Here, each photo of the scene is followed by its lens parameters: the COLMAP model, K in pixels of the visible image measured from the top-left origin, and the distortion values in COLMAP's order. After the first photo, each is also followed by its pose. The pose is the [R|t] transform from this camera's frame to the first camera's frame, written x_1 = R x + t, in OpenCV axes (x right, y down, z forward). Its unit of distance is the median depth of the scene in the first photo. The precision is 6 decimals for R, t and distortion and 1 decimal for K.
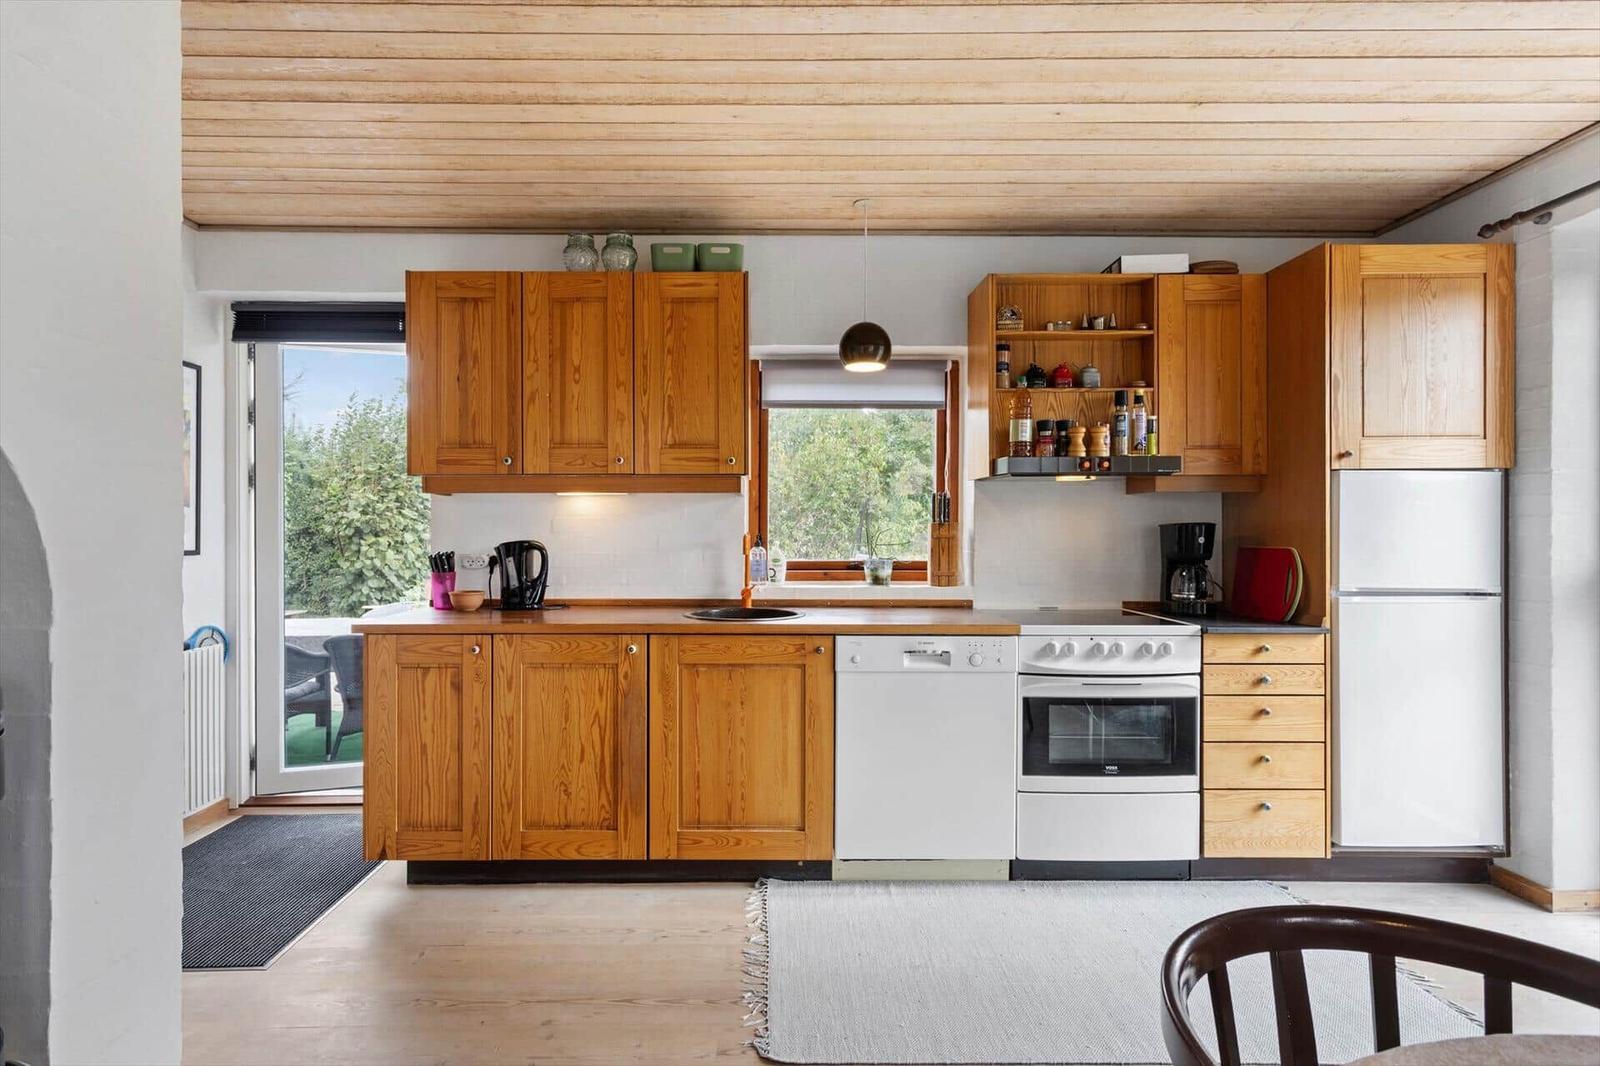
lens RADIAL K [[834.2, 0, 800.0], [0, 834.2, 533.0], [0, 0, 1]] dist [0.020085, 0.000606]
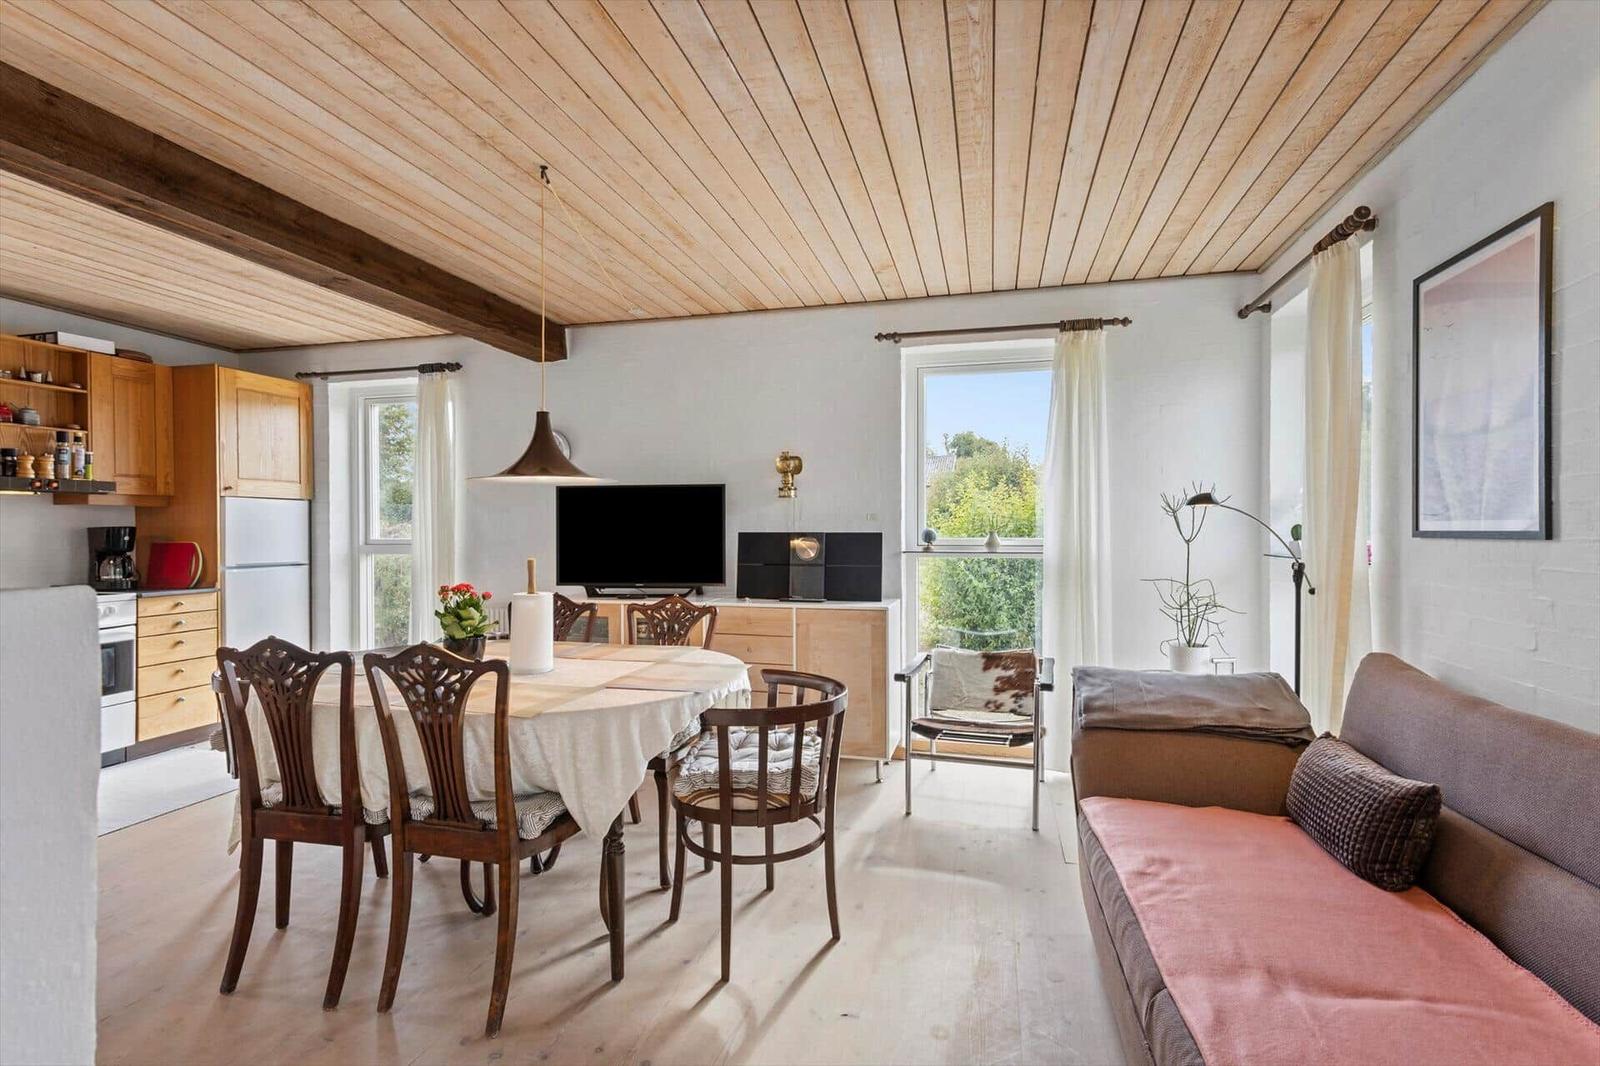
lens RADIAL K [[758.5, 0, 800.0], [0, 758.5, 533.0], [0, 0, 1]] dist [0.001326, 0.000399]
pose [[0.288721, -0.005816, 0.957395, -0.473419], [0.004125, 0.999980, 0.004831, -0.002460], [-0.957404, 0.002555, 0.288740, -0.538561]]
